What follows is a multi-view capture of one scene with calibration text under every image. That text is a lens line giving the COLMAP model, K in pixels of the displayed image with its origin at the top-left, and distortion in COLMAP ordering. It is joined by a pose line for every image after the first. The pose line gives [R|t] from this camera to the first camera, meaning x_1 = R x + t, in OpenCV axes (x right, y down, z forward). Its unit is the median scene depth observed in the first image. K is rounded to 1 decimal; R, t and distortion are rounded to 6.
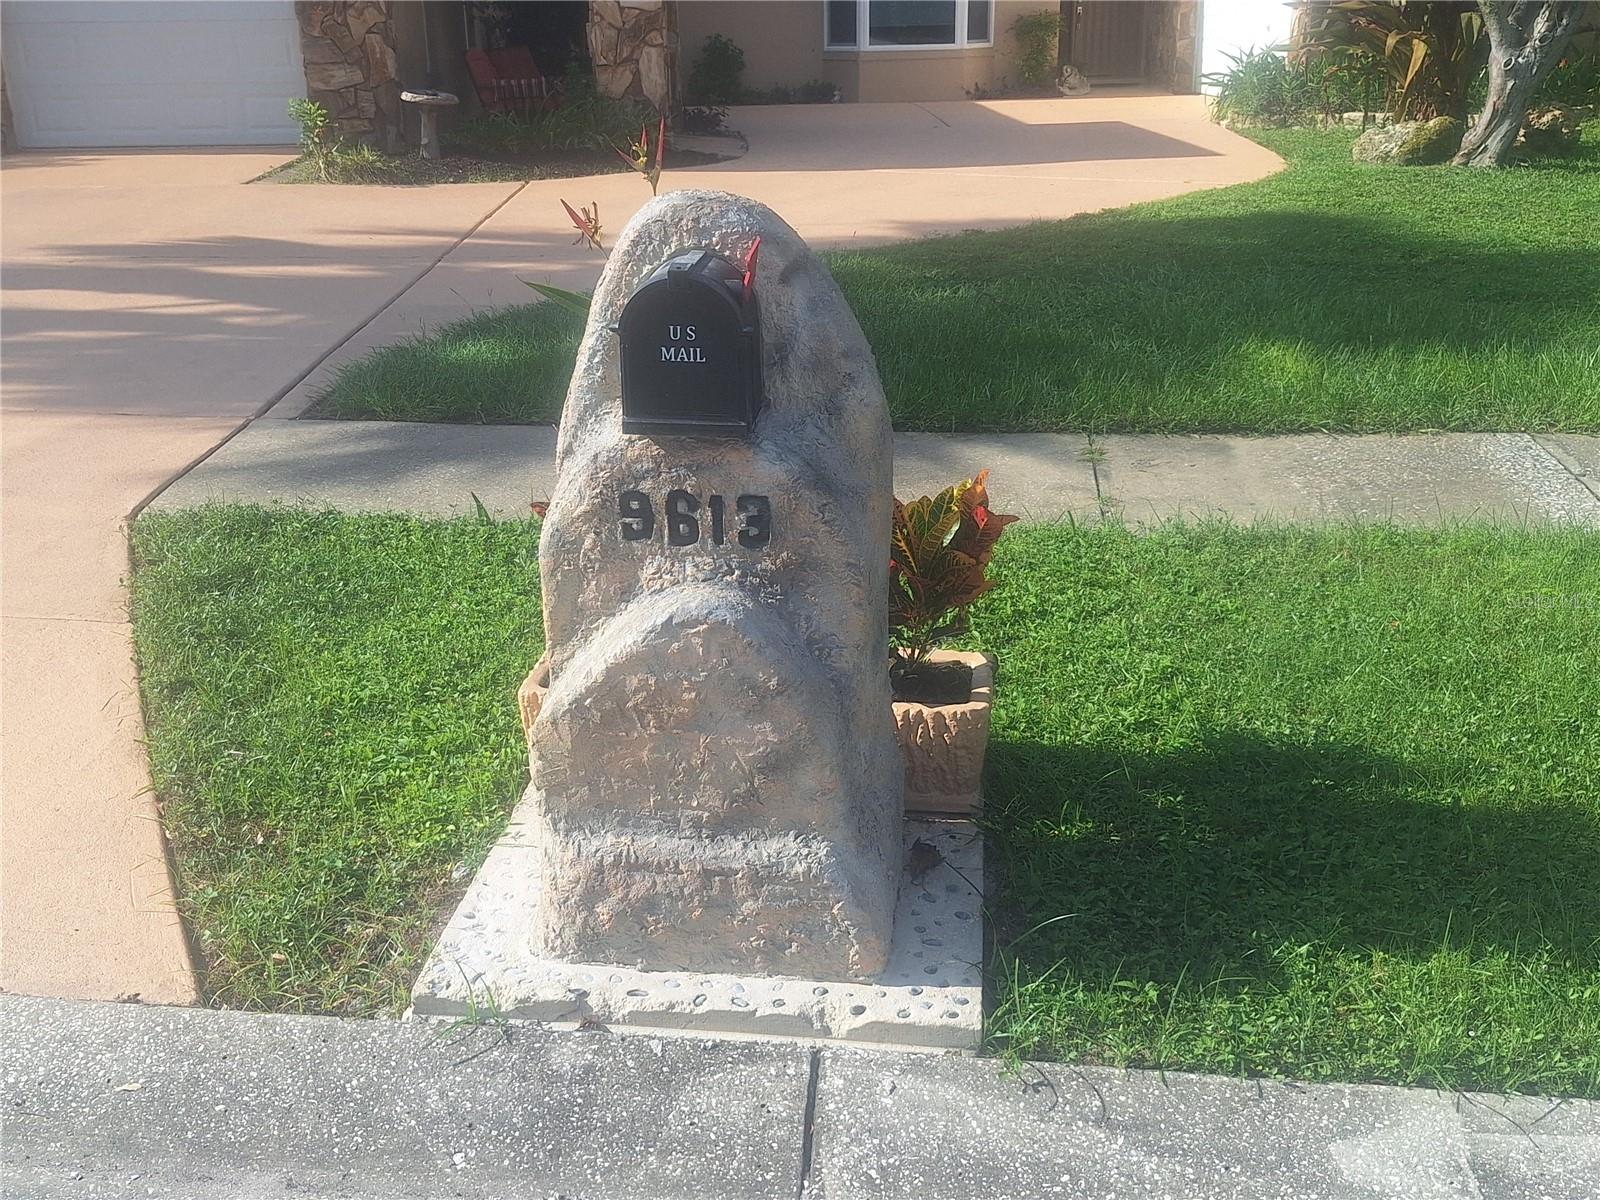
lens RADIAL K [[1652.9, 0, 800.0], [0, 1652.9, 600.0], [0, 0, 1]] dist [0.132868, -0.211808]
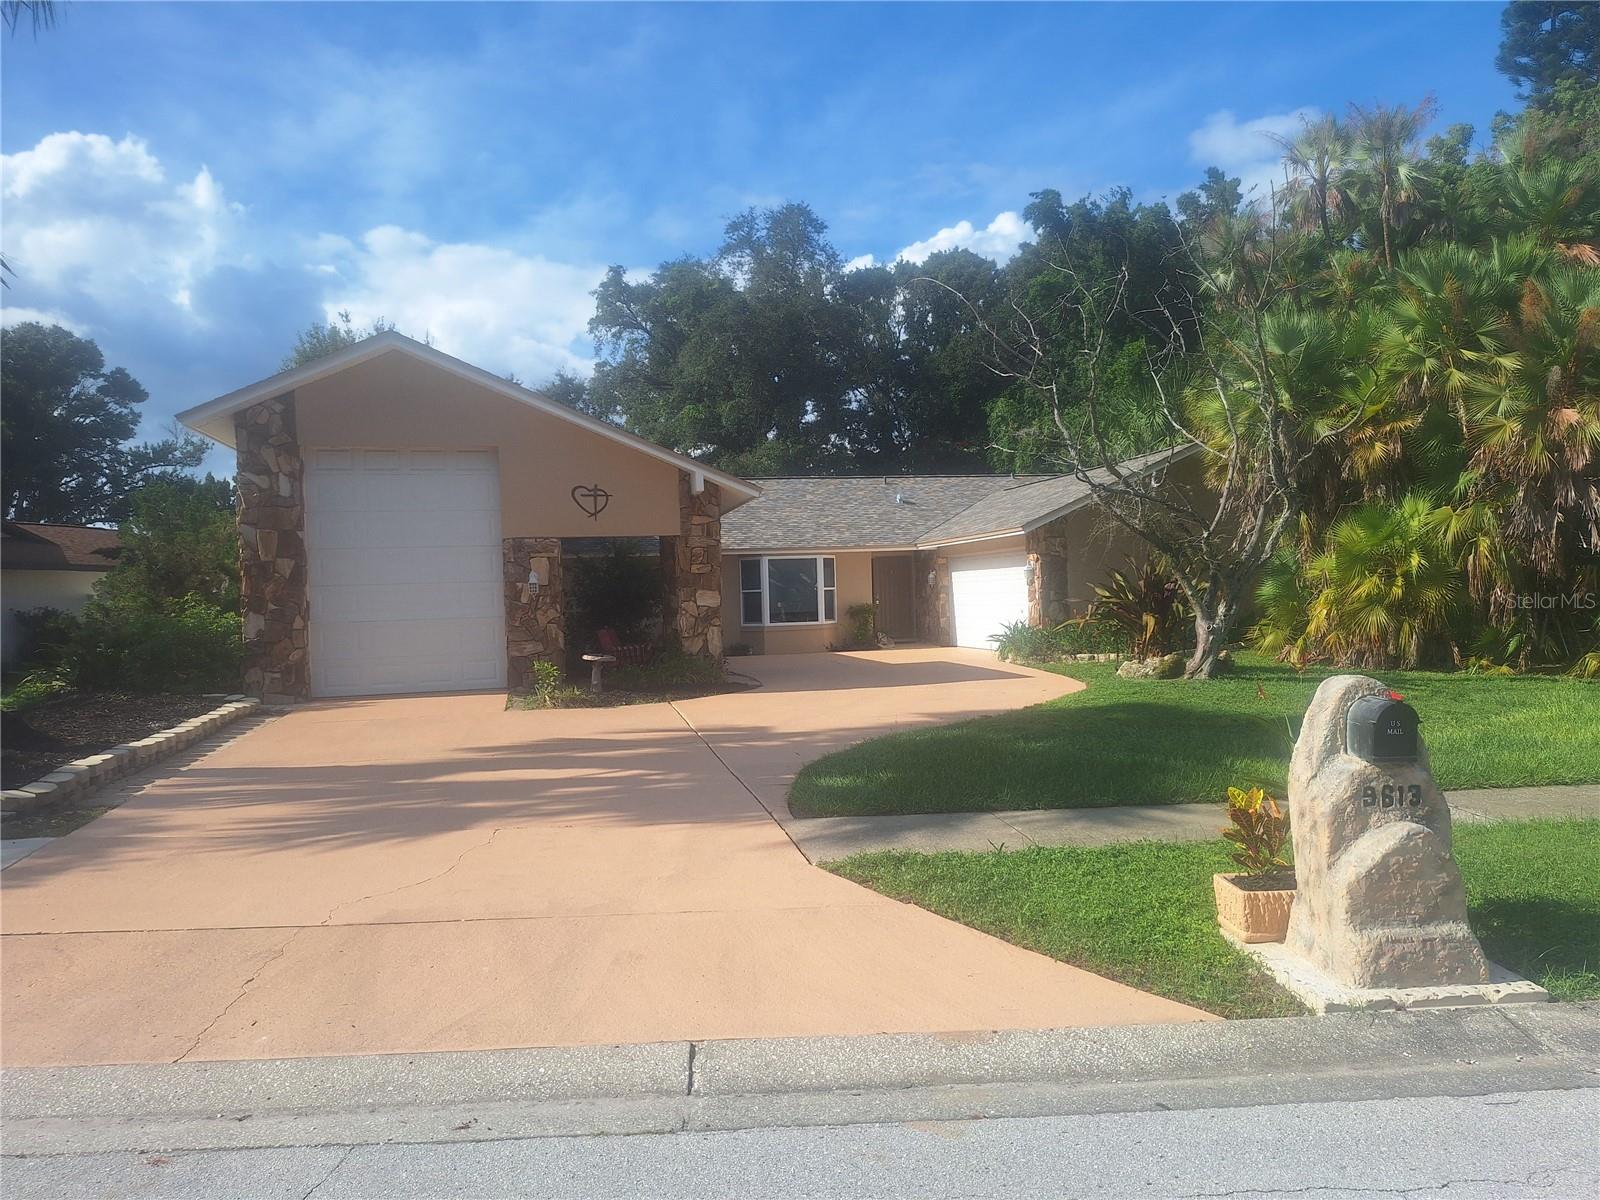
lens RADIAL K [[1117.0, 0, 800.0], [0, 1117.0, 600.0], [0, 0, 1]] dist [-0.001828, -0.001885]
pose [[0.981154, -0.015438, 0.192608, -1.256629], [0.078714, 0.942278, -0.325447, 0.151294], [-0.176466, 0.334475, 0.925736, -0.531752]]
